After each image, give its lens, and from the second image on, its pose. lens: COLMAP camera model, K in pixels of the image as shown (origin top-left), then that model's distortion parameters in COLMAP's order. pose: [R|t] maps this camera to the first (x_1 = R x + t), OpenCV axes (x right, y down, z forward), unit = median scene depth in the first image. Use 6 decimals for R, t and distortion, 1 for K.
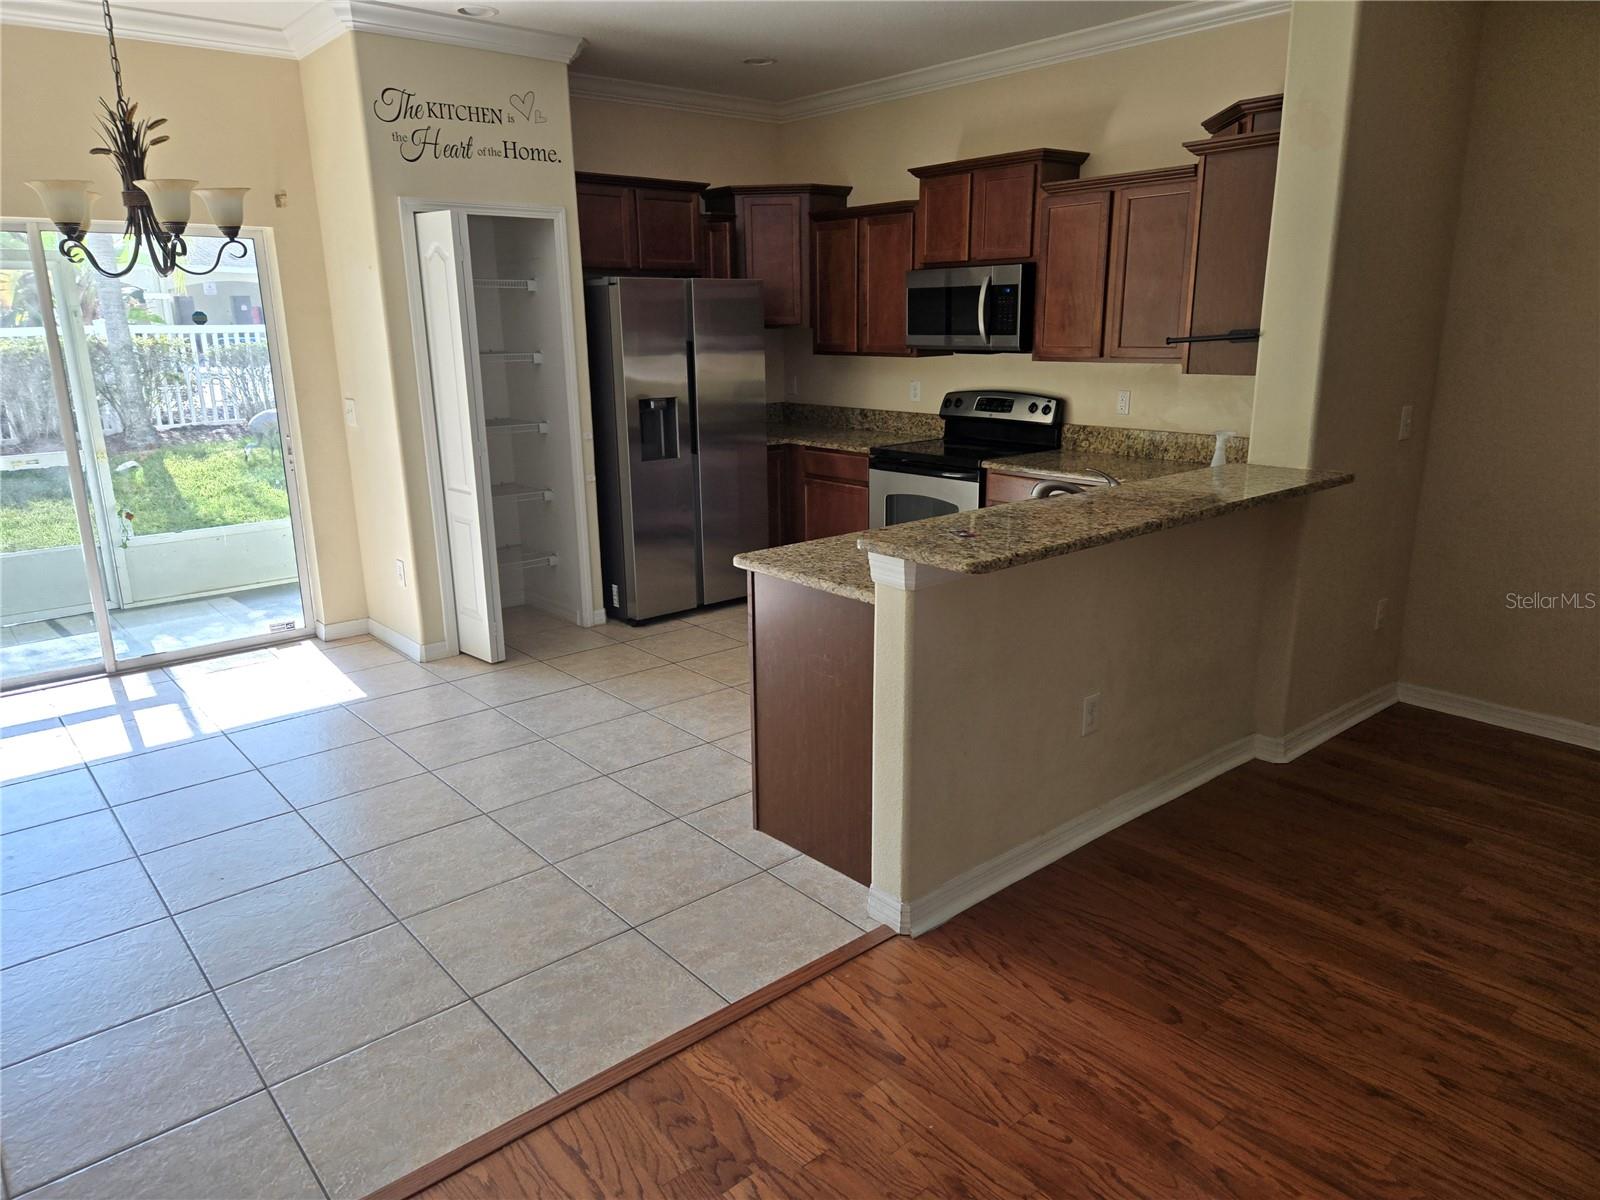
lens RADIAL K [[1075.2, 0, 784.2], [0, 1075.2, 603.0], [0, 0, 1]] dist [0.084486, -0.071255]
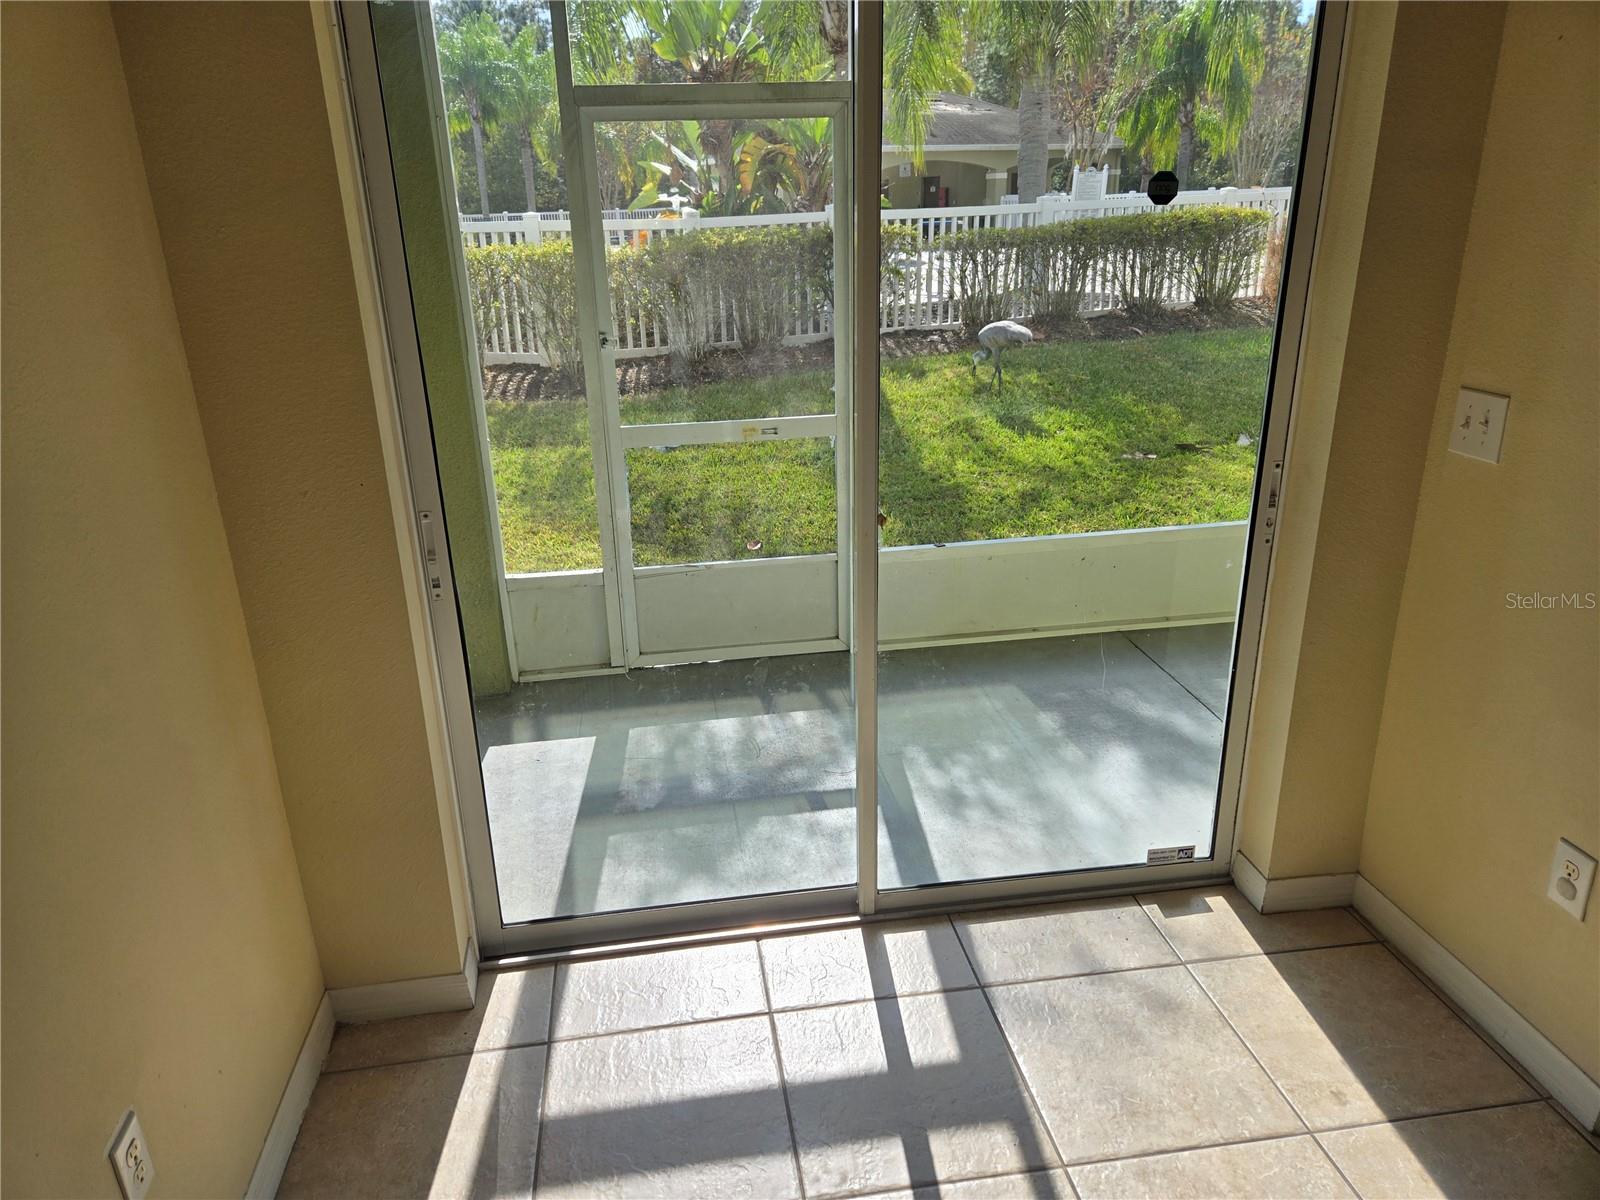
lens RADIAL K [[1075.2, 0, 788.2], [0, 1075.2, 599.1], [0, 0, 1]] dist [0.084486, -0.071255]
pose [[0.850956, 0.169088, -0.497276, -0.415332], [-0.119111, 0.984223, 0.130837, -0.141107], [0.511553, -0.052106, 0.857670, 0.553841]]
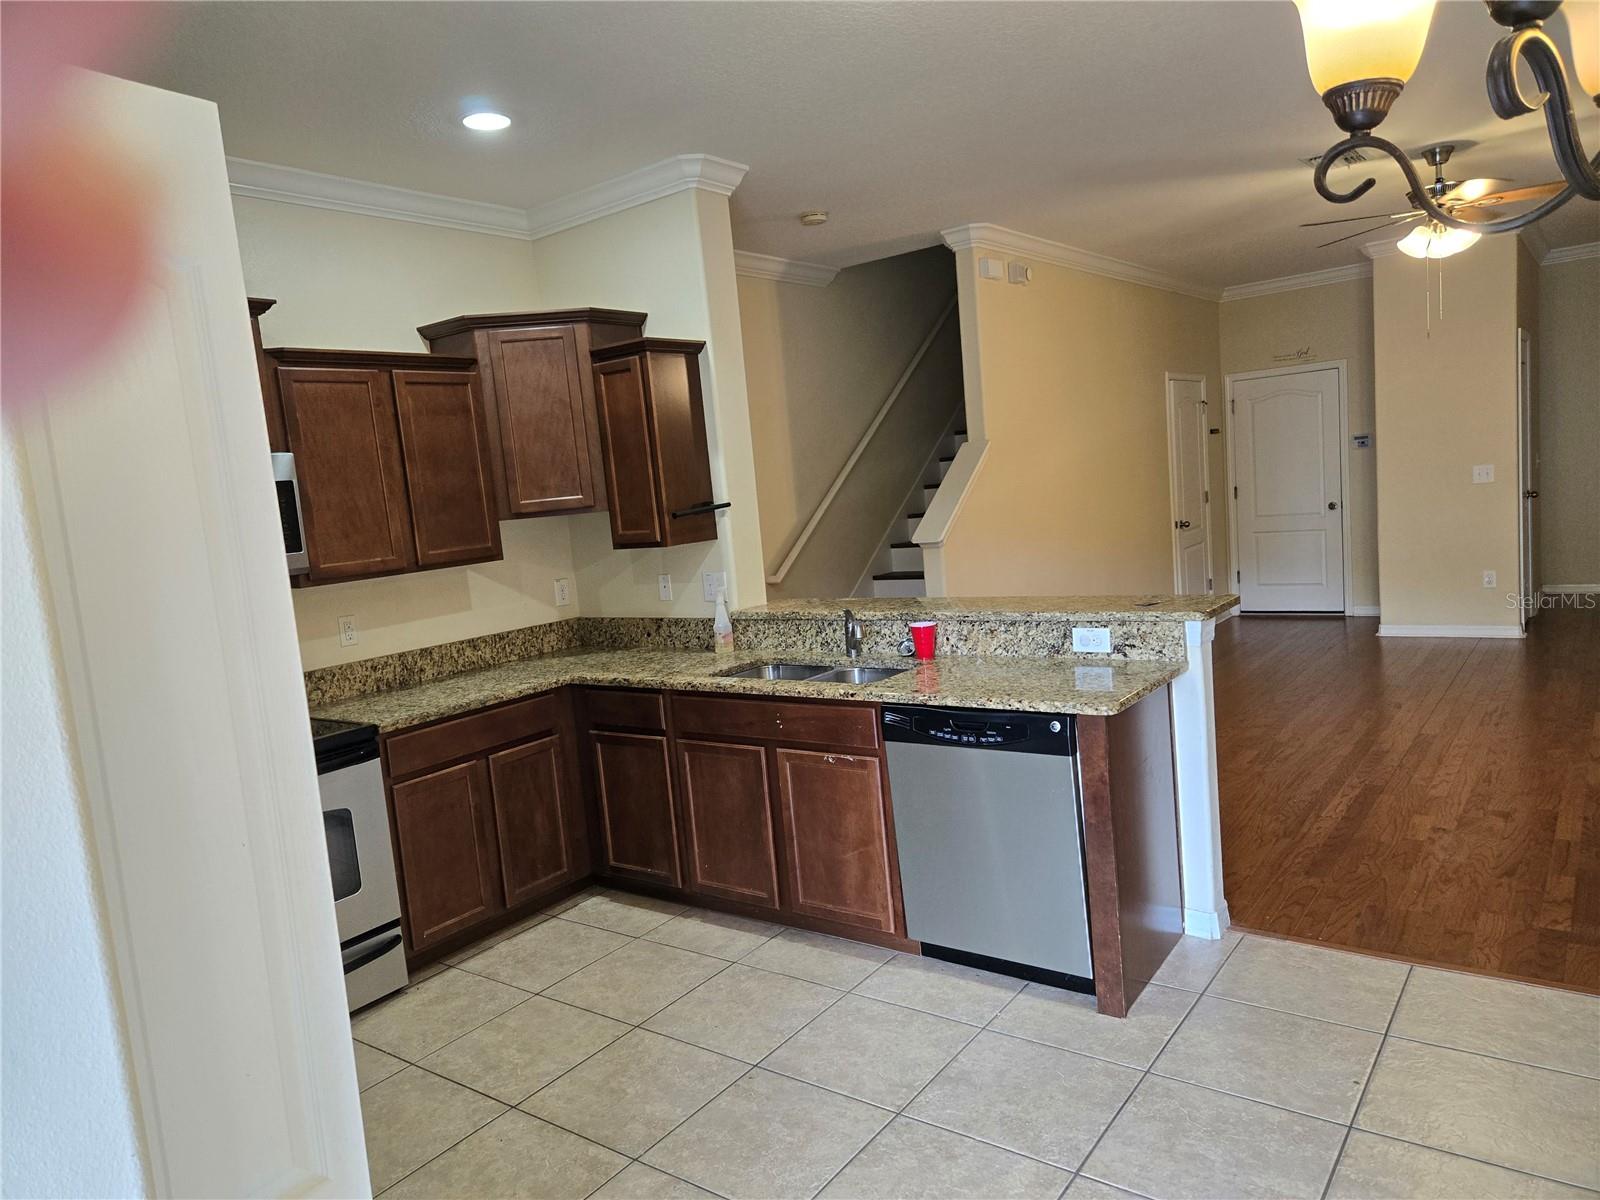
lens RADIAL K [[1075.2, 0, 778.5], [0, 1075.2, 620.2], [0, 0, 1]] dist [0.084486, -0.071255]
pose [[-0.217913, -0.098356, 0.971000, -0.535129], [0.342557, 0.923903, 0.170463, -0.225698], [-0.913876, 0.369768, -0.167638, 0.868208]]
